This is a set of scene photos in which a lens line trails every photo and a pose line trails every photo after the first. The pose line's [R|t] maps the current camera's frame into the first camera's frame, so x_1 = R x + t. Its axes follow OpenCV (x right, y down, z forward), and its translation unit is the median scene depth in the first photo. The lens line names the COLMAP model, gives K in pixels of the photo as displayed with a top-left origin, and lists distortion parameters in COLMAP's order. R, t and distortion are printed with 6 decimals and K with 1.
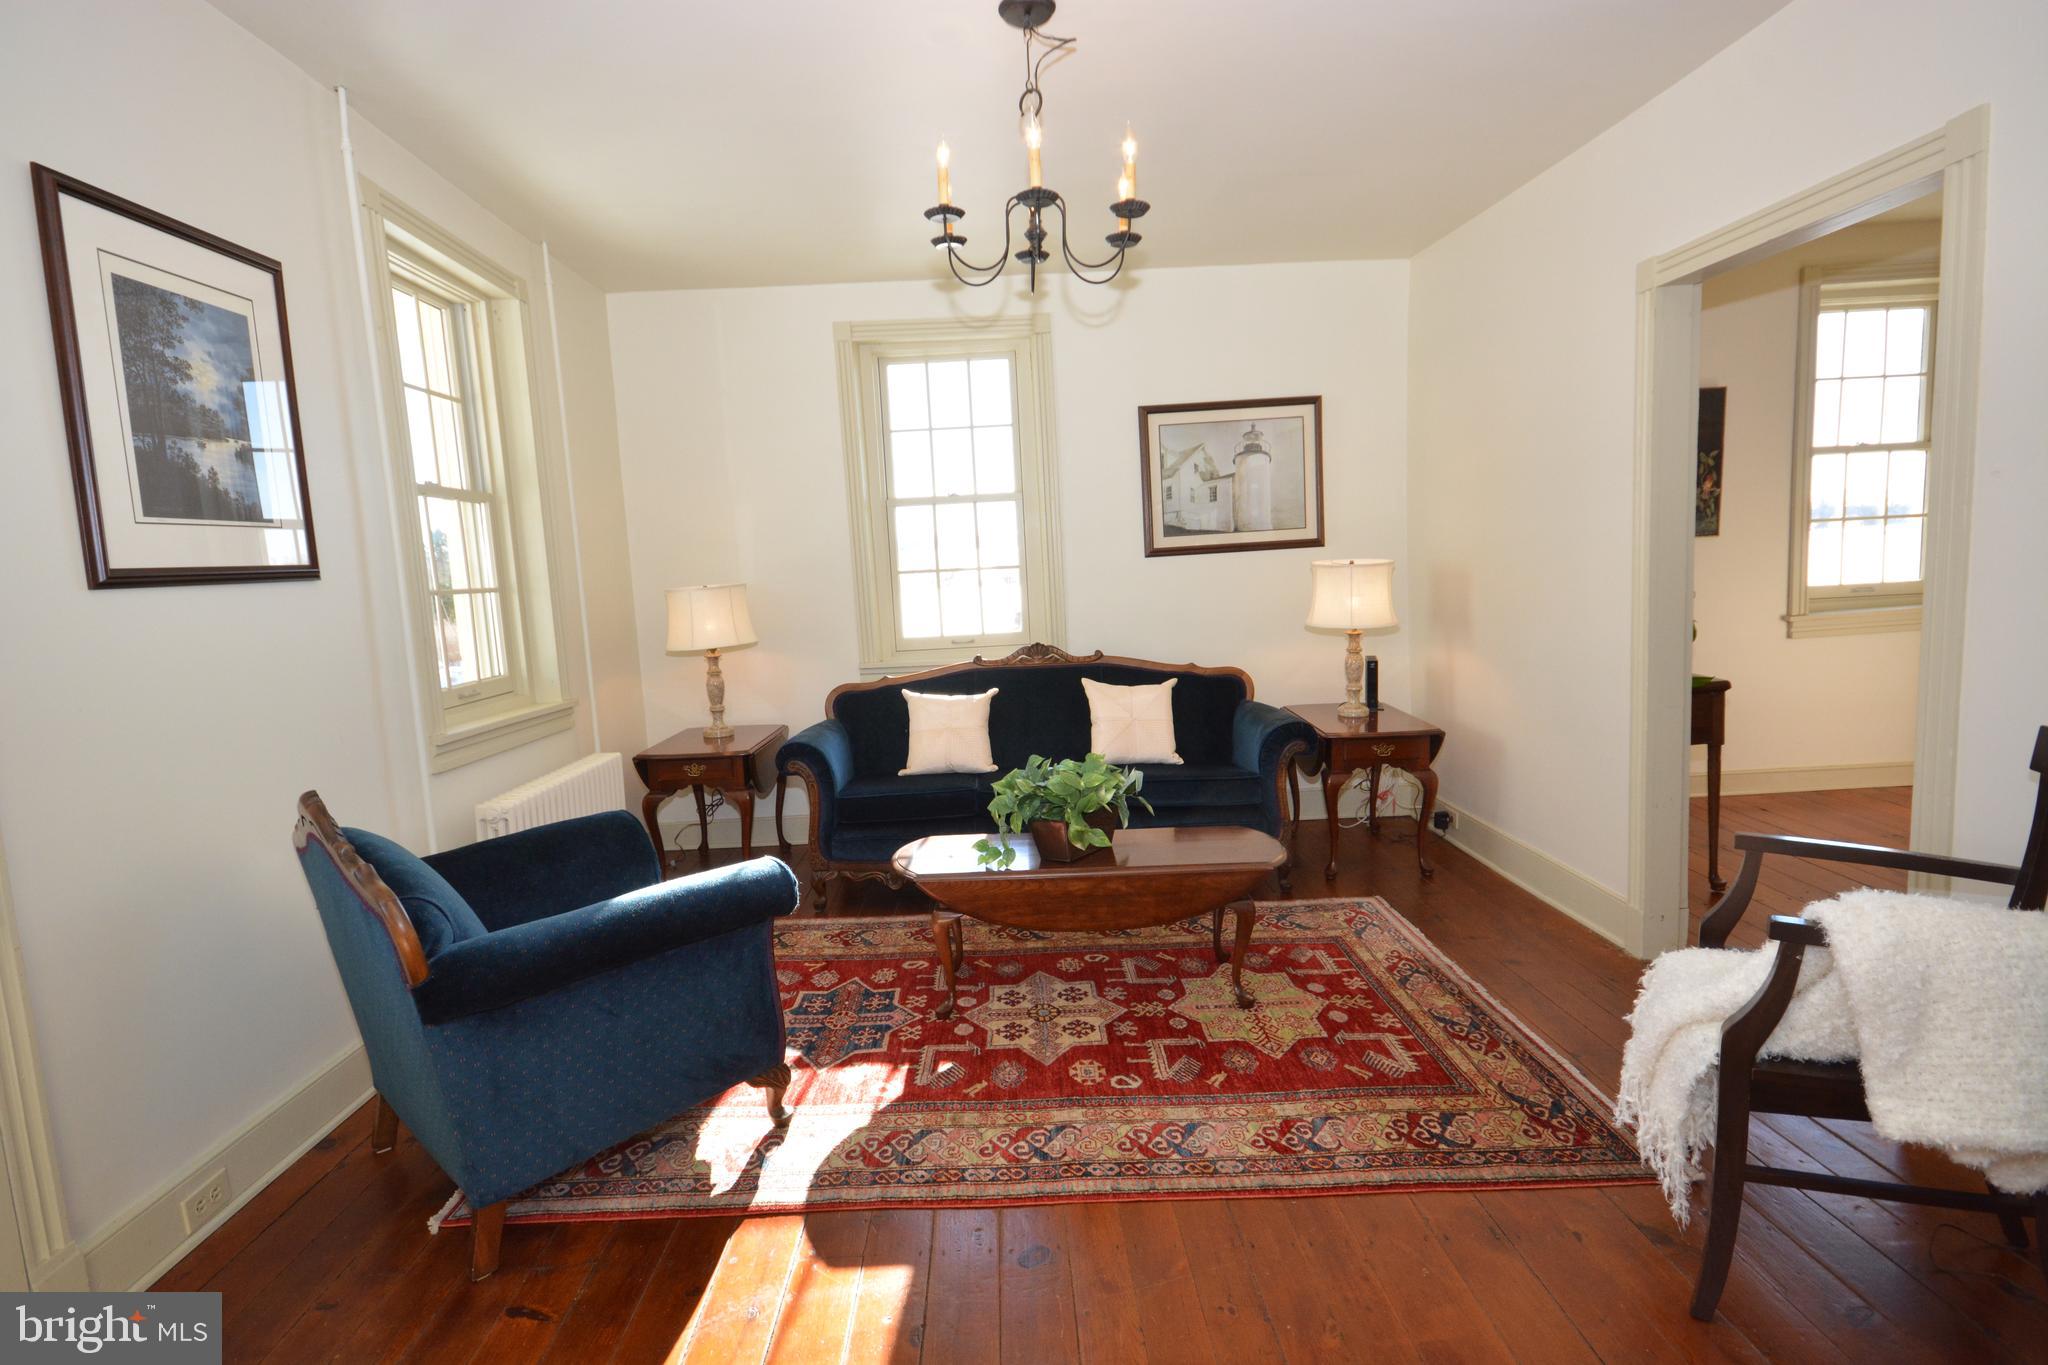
lens RADIAL K [[1007.7, 0, 1019.1], [0, 1007.7, 691.4], [0, 0, 1]] dist [0.011026, -0.000330]
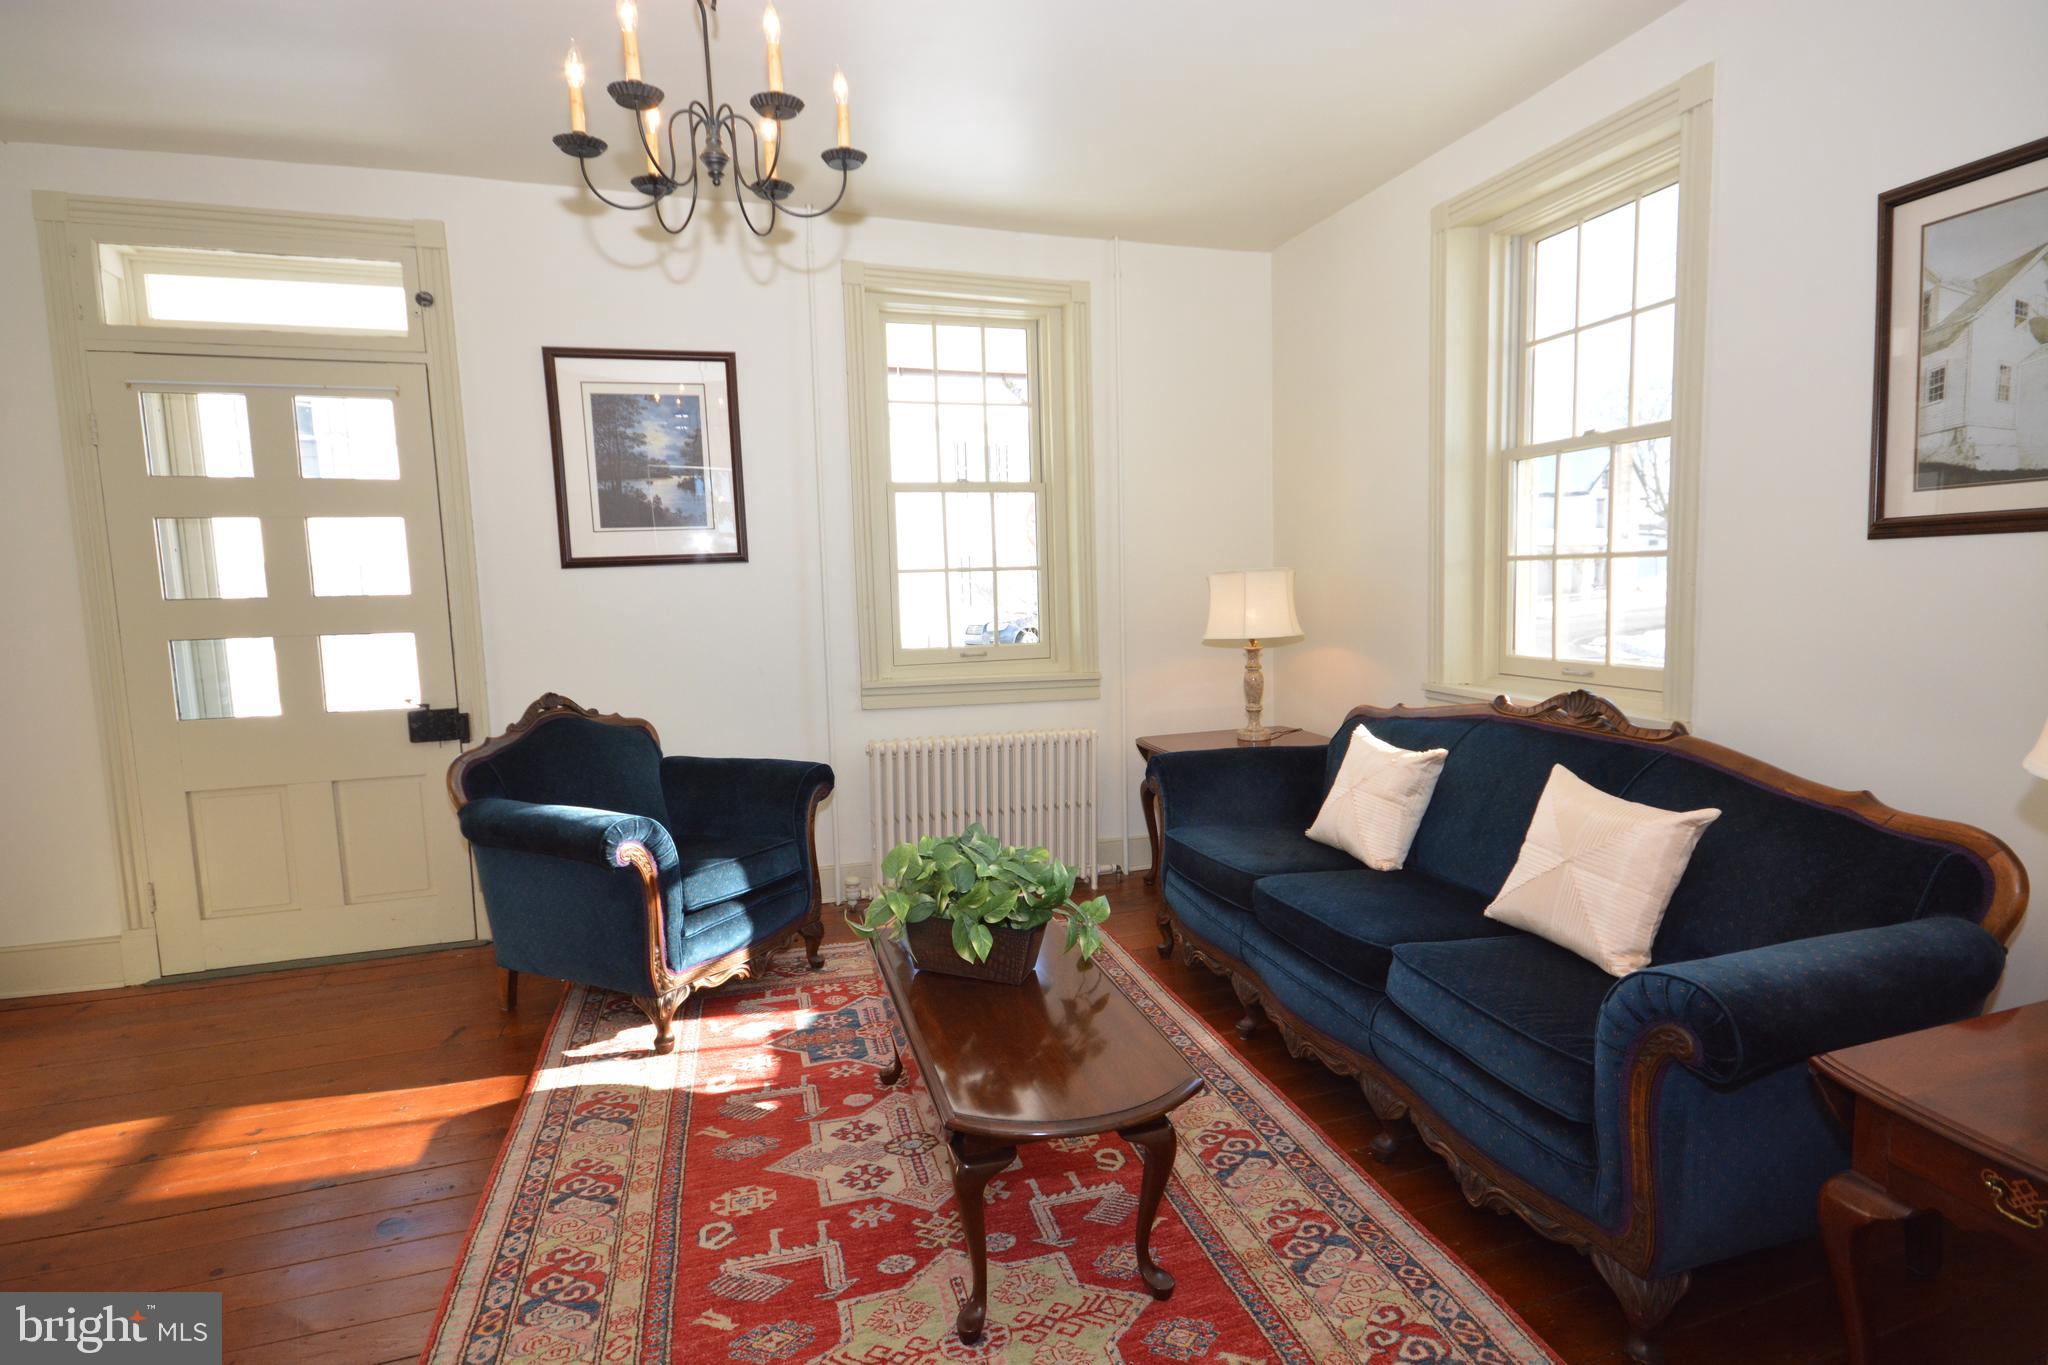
lens RADIAL K [[1007.7, 0, 1033.3], [0, 1007.7, 684.3], [0, 0, 1]] dist [0.011026, -0.000330]
pose [[0.279430, 0.144261, -0.949267, 0.851411], [-0.108977, 0.987025, 0.117920, -0.152468], [0.953962, 0.070498, 0.291526, 0.970560]]
